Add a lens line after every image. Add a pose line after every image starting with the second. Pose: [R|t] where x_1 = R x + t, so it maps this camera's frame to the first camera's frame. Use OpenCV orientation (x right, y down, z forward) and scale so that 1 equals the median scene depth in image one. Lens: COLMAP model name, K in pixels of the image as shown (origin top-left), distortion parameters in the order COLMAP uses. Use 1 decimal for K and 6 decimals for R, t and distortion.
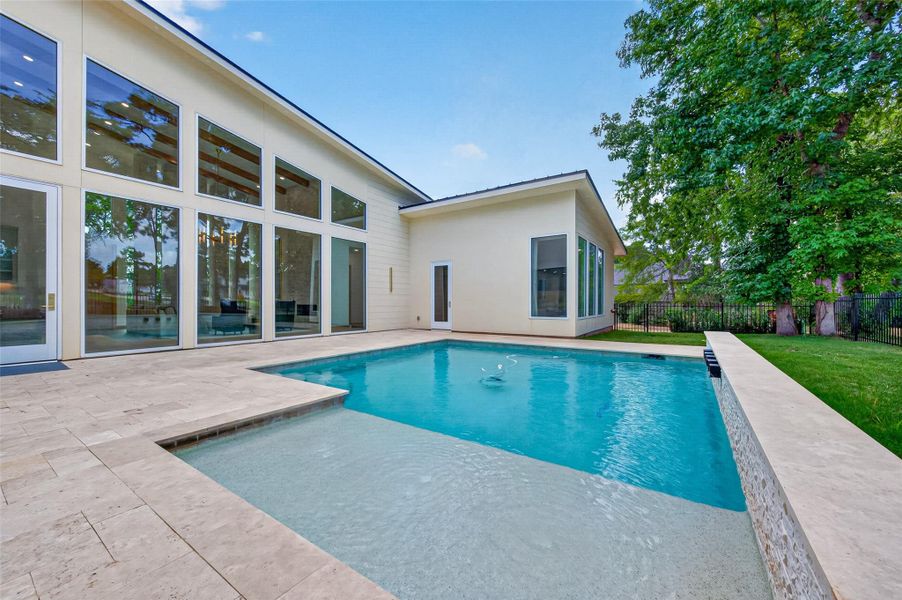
lens RADIAL K [[351.0, 0, 452.1], [0, 351.0, 300.2], [0, 0, 1]] dist [0.007708, -0.000623]
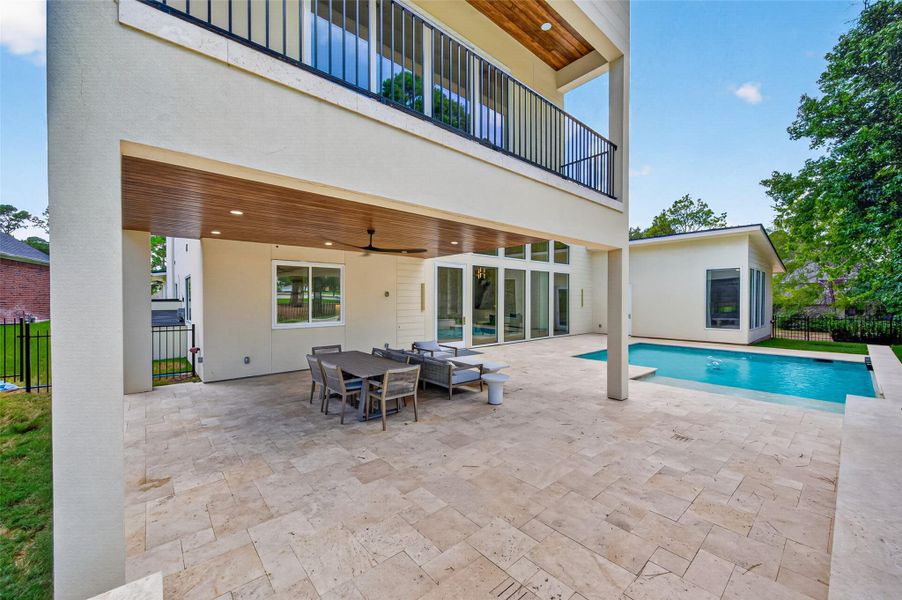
lens RADIAL K [[351.0, 0, 449.0], [0, 351.0, 303.1], [0, 0, 1]] dist [0.007708, -0.000623]
pose [[0.966409, 0.002416, -0.256999, -0.396246], [0.002739, 0.999802, 0.019698, -0.079919], [0.256996, -0.019740, 0.966211, -0.585869]]
